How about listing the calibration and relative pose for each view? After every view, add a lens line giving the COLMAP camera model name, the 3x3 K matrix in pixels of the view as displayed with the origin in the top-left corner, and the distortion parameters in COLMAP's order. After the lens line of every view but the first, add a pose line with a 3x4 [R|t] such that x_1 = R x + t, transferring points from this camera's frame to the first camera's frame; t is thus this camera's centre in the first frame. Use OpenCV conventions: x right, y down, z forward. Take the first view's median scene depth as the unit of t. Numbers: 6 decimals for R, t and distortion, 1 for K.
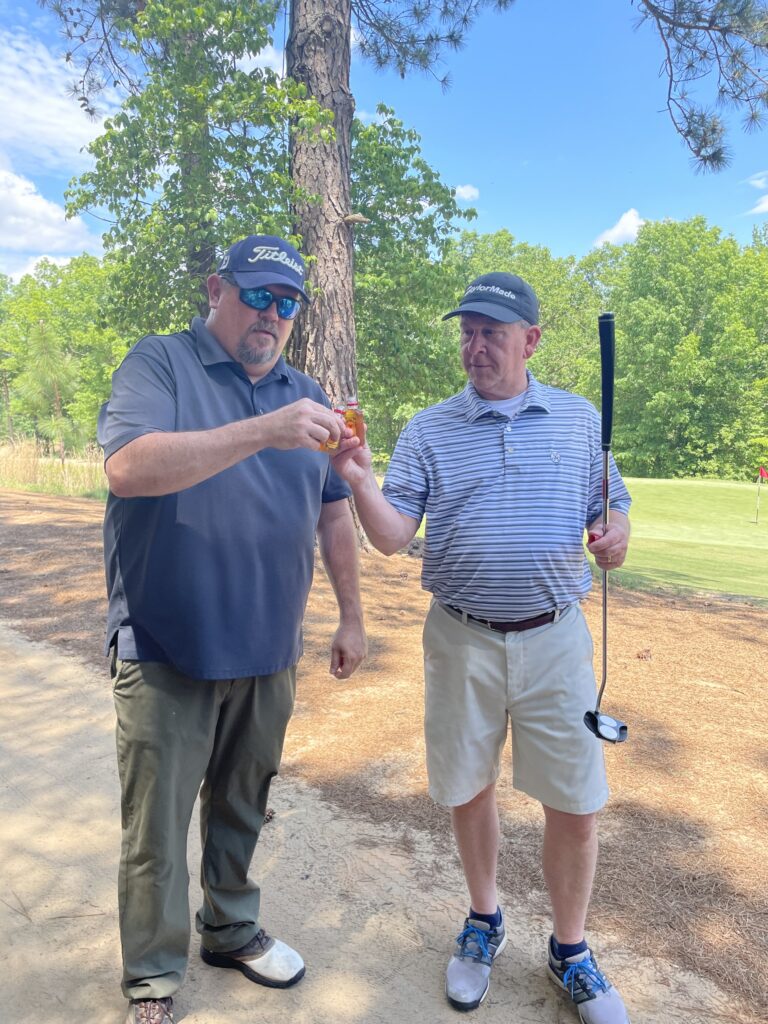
lens RADIAL K [[791.3, 0, 384.0], [0, 791.3, 512.0], [0, 0, 1]] dist [0.103187, -0.126982]
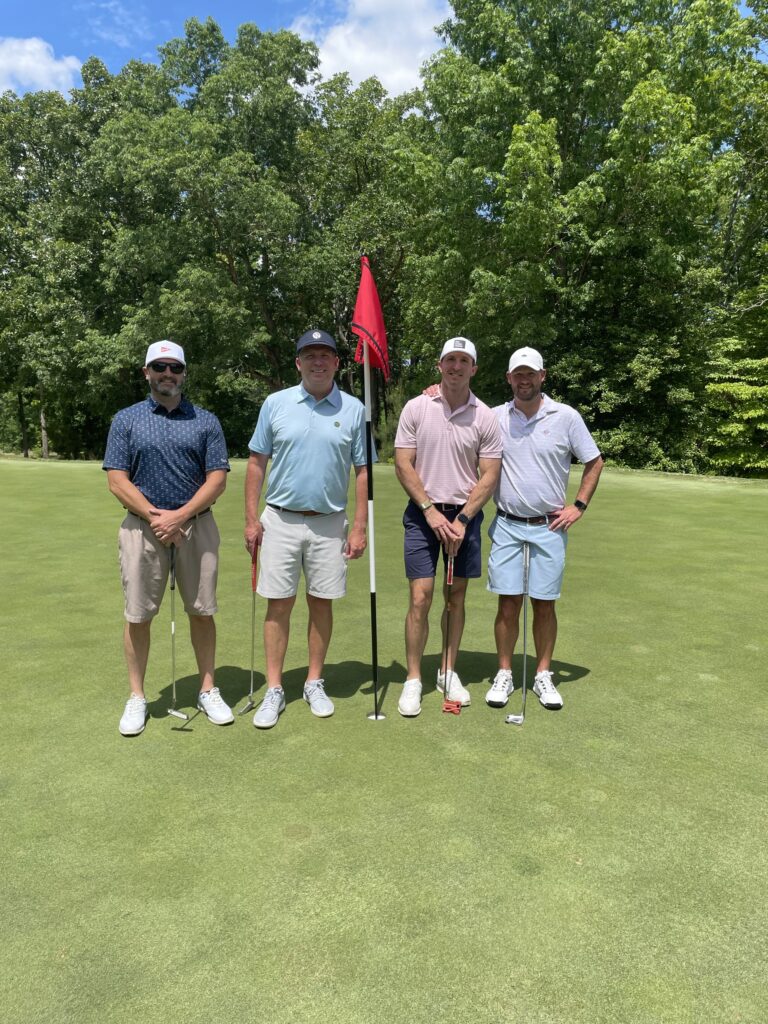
lens RADIAL K [[791.3, 0, 384.0], [0, 791.3, 512.0], [0, 0, 1]] dist [0.103187, -0.126982]
pose [[0.998817, -0.001501, -0.048609, 0.303548], [0.000616, 0.999834, -0.018217, -0.010864], [0.048628, 0.018165, 0.998652, 0.553580]]
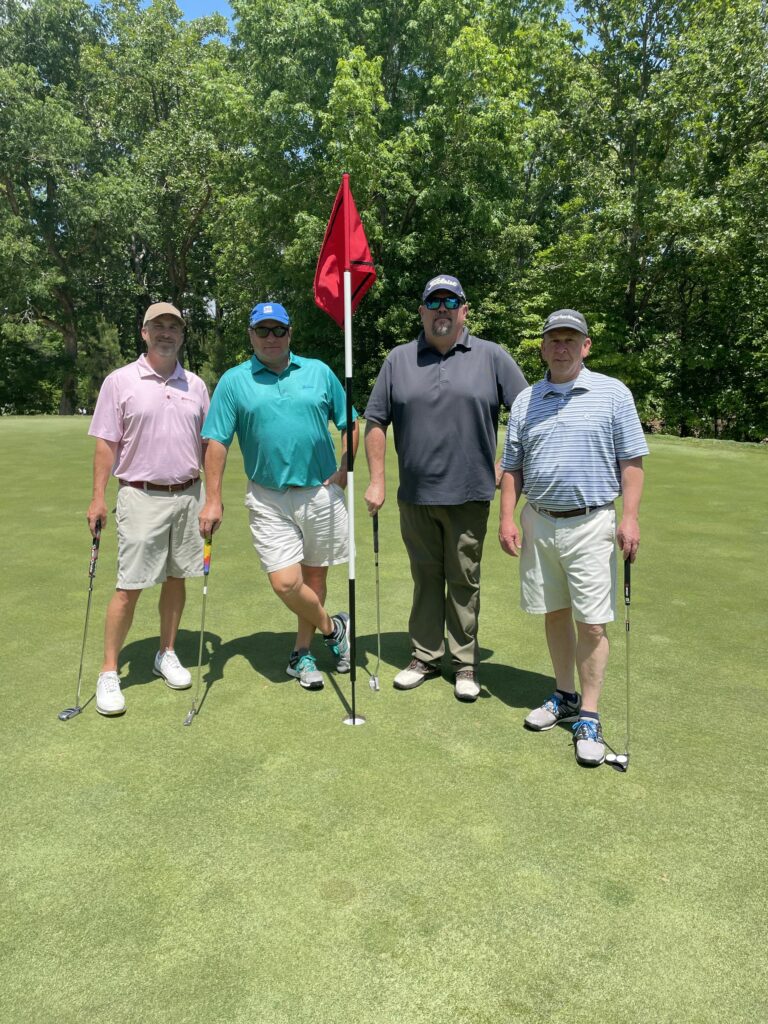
lens RADIAL K [[791.3, 0, 384.0], [0, 791.3, 512.0], [0, 0, 1]] dist [0.103187, -0.126982]
pose [[0.979258, -0.041944, 0.198227, 0.286489], [0.034049, 0.998492, 0.043069, -0.013010], [-0.199734, -0.035427, 0.979209, 0.567854]]
